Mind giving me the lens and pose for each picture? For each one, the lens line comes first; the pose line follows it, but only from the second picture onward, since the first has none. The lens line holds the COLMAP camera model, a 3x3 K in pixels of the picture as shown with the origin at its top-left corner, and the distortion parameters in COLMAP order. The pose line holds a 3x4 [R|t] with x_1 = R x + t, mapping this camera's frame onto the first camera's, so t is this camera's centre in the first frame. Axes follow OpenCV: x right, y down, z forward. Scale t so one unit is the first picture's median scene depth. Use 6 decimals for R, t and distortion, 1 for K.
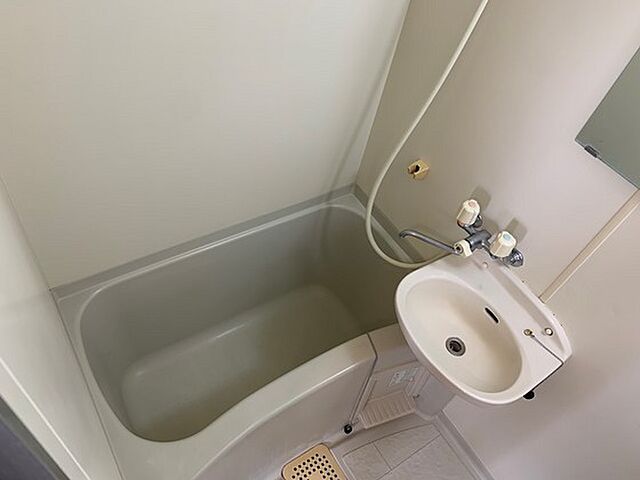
lens RADIAL K [[491.6, 0, 323.0], [0, 491.6, 241.7], [0, 0, 1]] dist [0.042372, -0.026575]
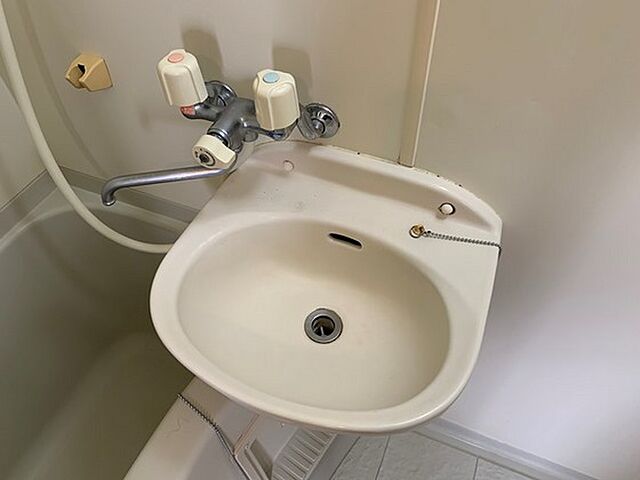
lens RADIAL K [[491.6, 0, 318.7], [0, 491.6, 240.0], [0, 0, 1]] dist [0.042372, -0.026575]
pose [[0.814789, -0.542777, 0.203748, 0.219517], [0.531379, 0.839704, 0.111953, 0.077997], [-0.231853, 0.017049, 0.972601, 0.520458]]
